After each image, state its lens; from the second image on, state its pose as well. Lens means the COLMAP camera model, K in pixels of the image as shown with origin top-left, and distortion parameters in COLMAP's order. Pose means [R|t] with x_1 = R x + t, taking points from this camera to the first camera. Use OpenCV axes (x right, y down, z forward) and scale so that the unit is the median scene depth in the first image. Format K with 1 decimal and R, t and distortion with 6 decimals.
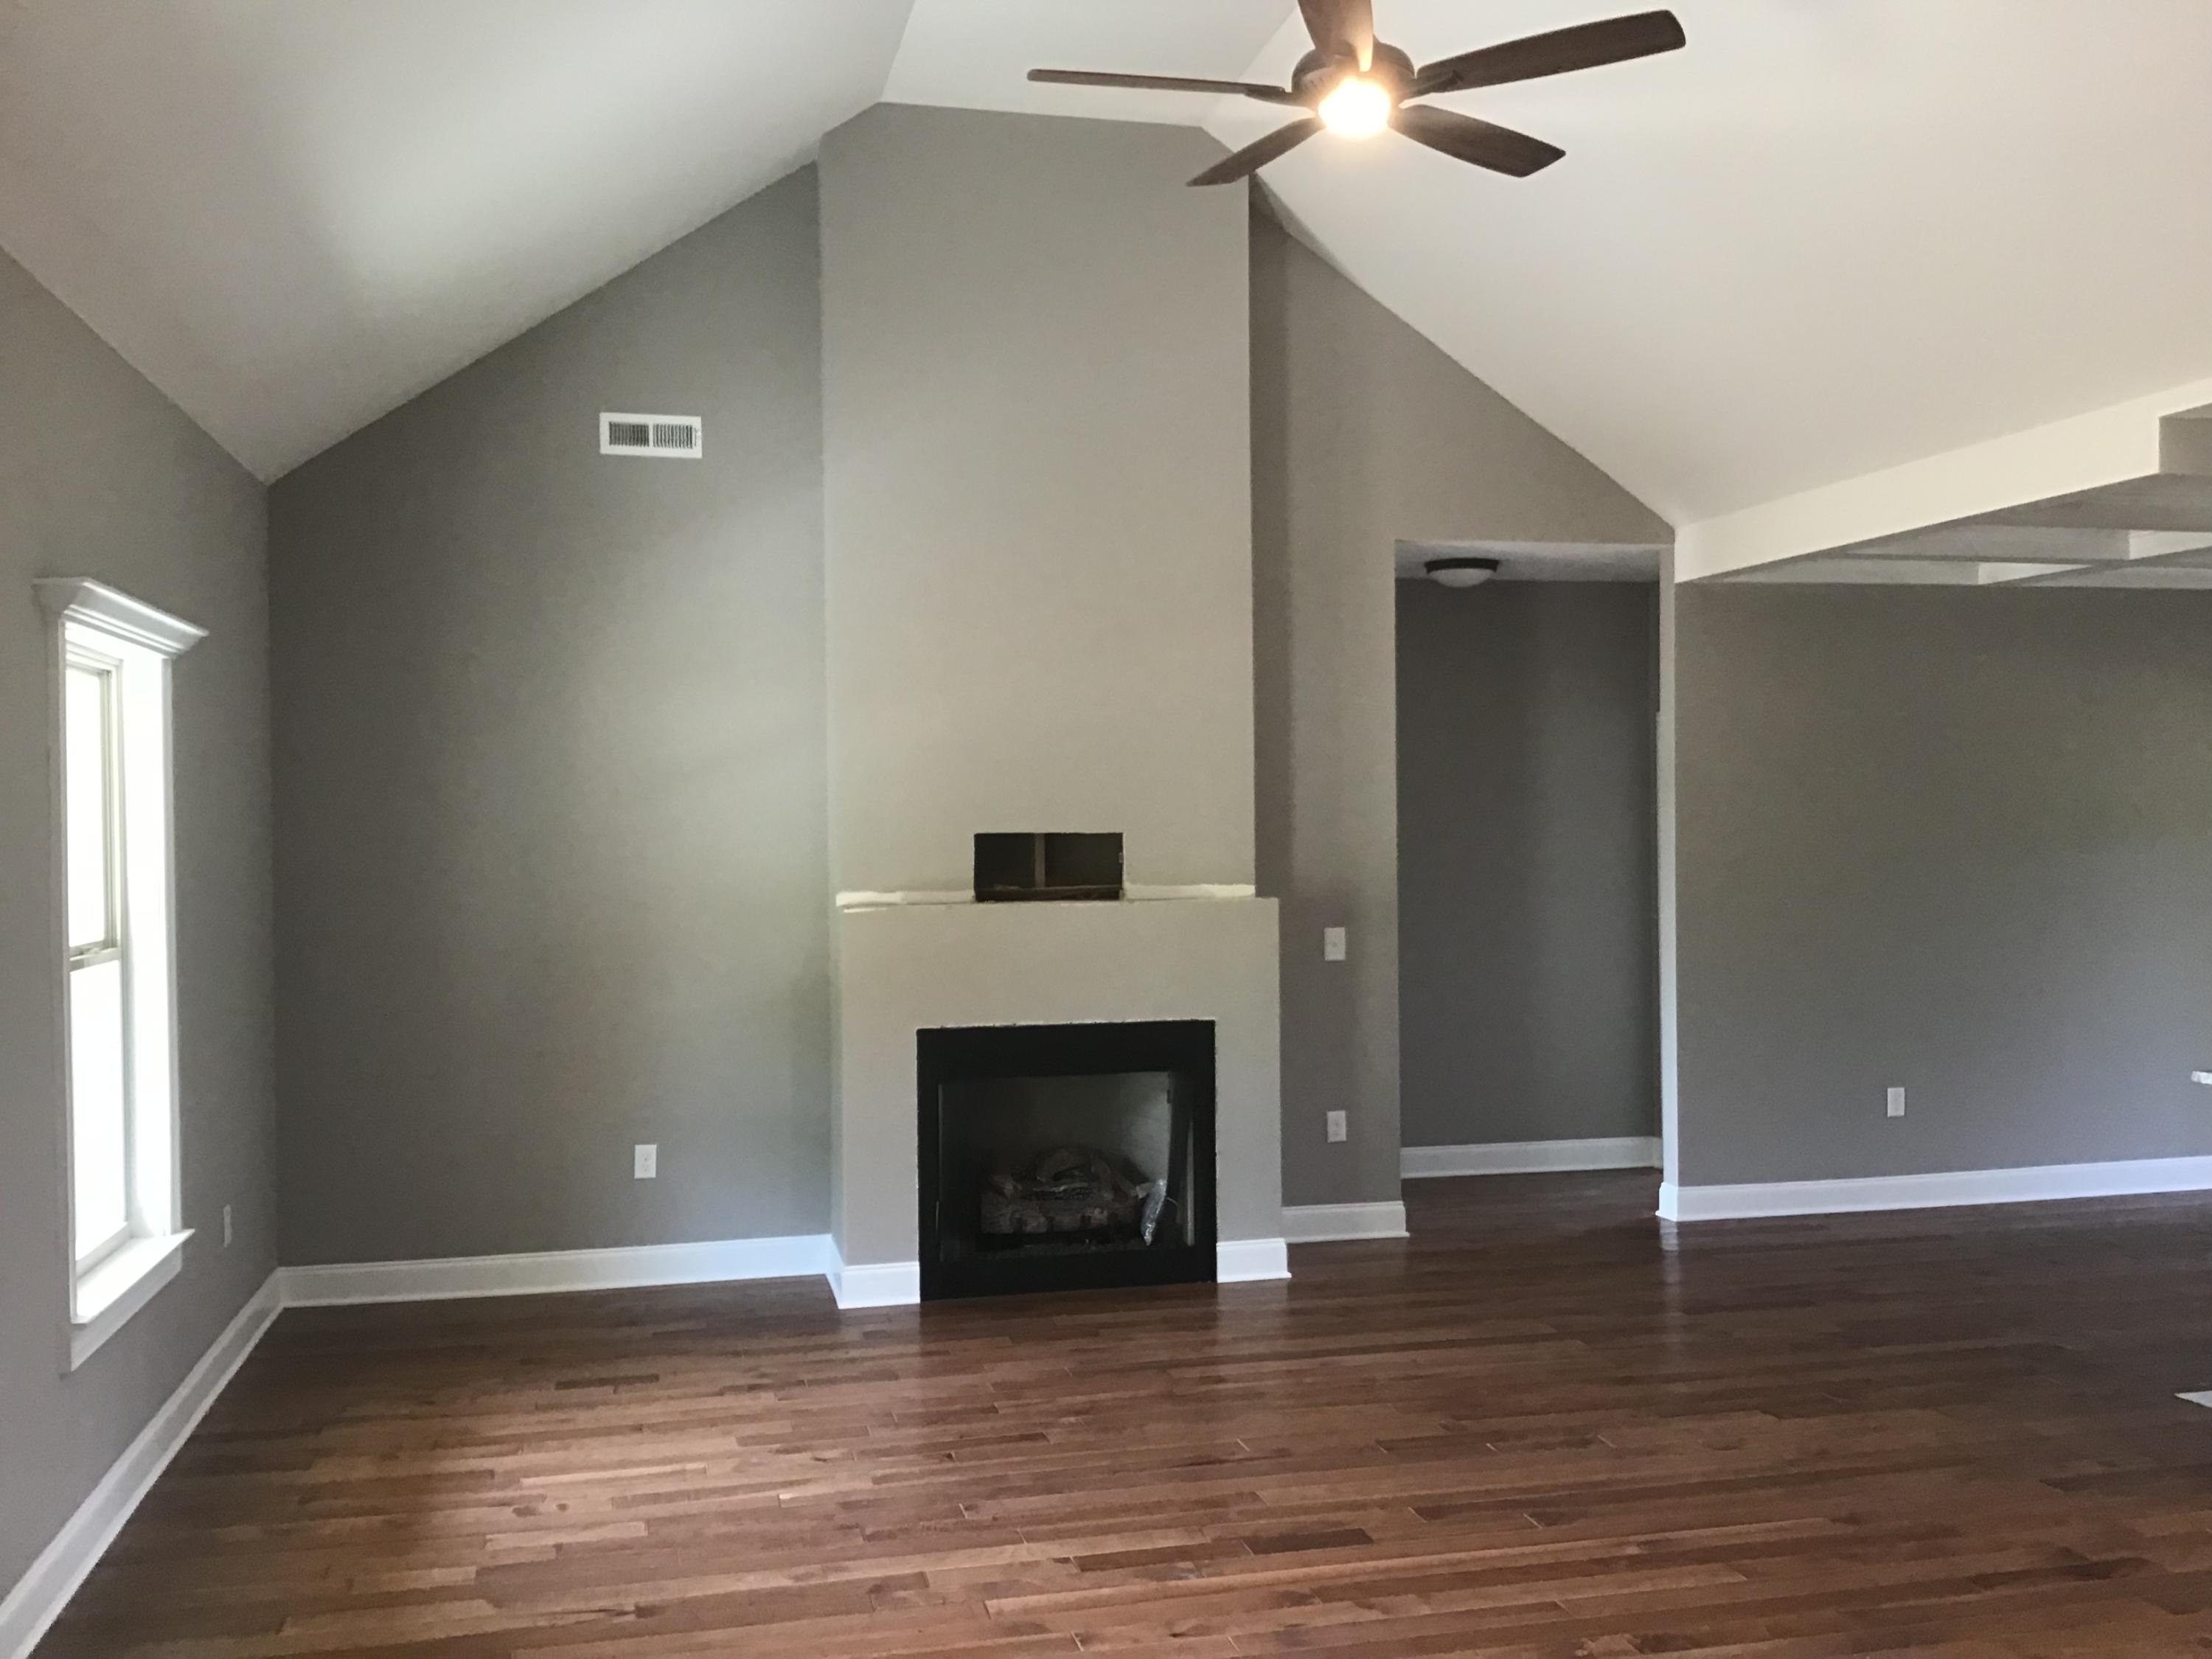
lens RADIAL K [[2033.7, 0, 1106.0], [0, 2033.7, 829.5], [0, 0, 1]] dist [0.102532, -0.183649]
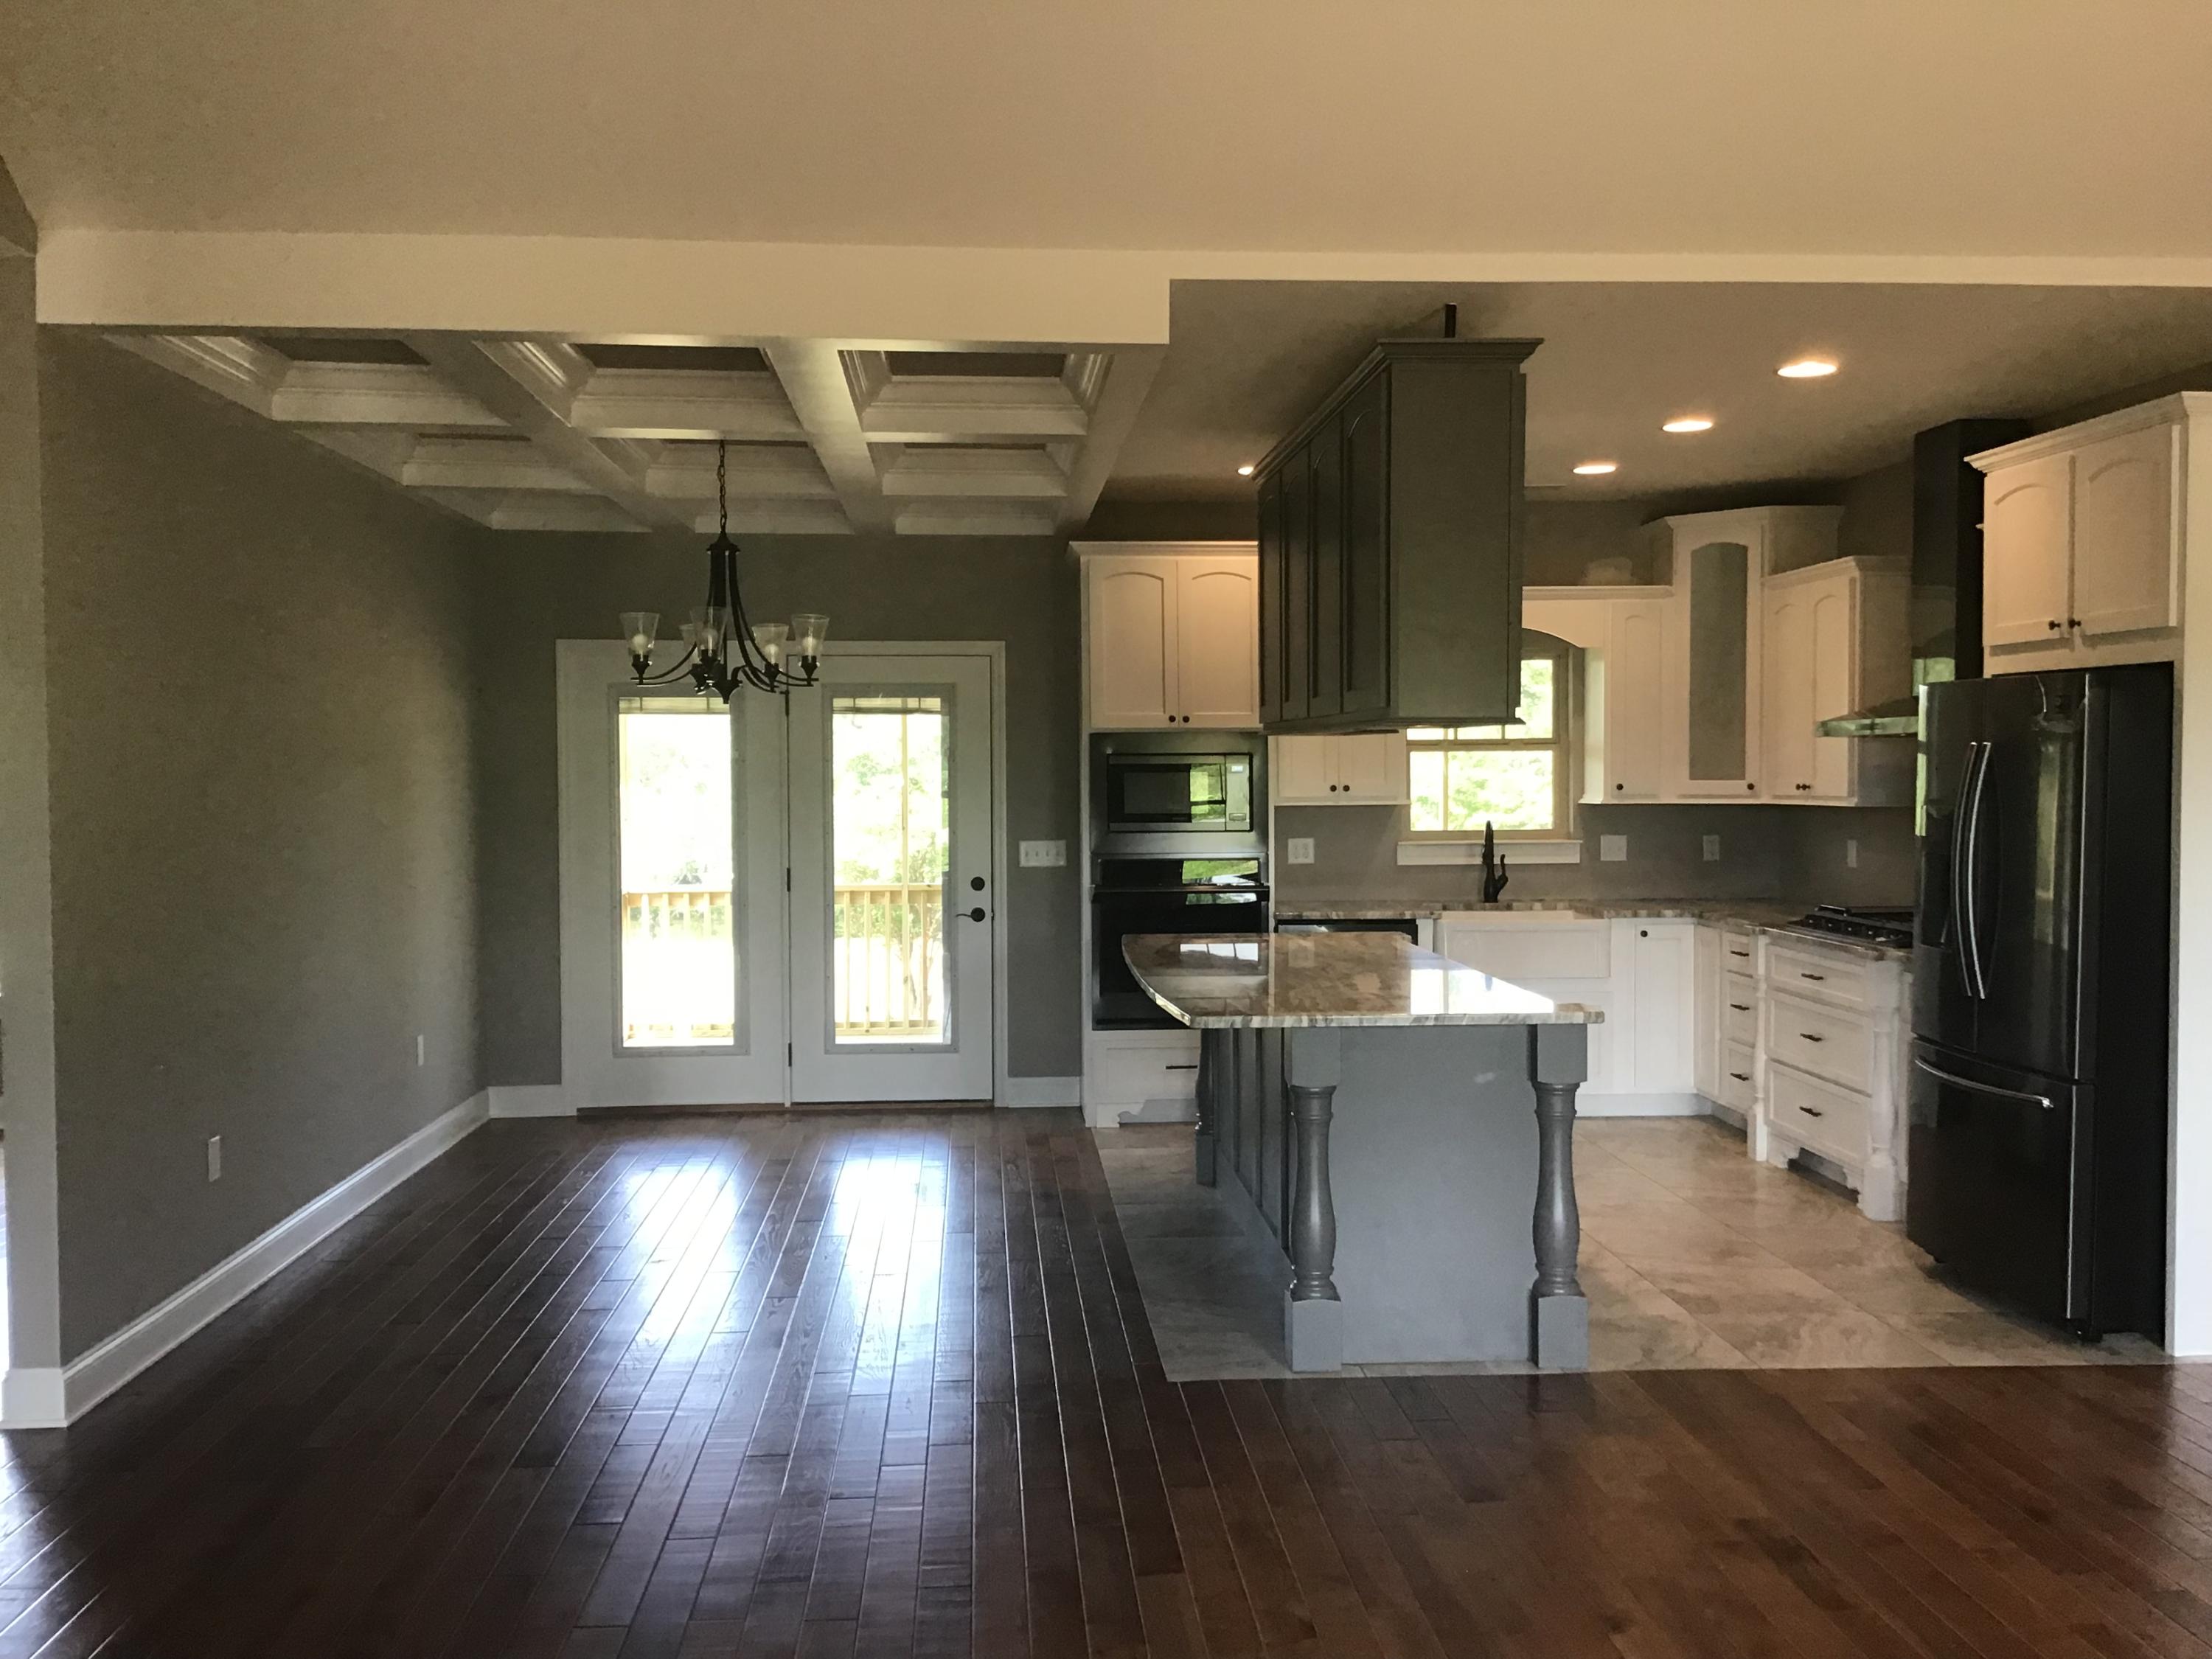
lens RADIAL K [[2033.7, 0, 1106.0], [0, 2033.7, 829.5], [0, 0, 1]] dist [0.102532, -0.183649]
pose [[0.159723, -0.025968, 0.986820, -0.387465], [0.003744, 0.999663, 0.025700, 0.013031], [-0.987155, -0.000410, 0.159766, 0.956577]]
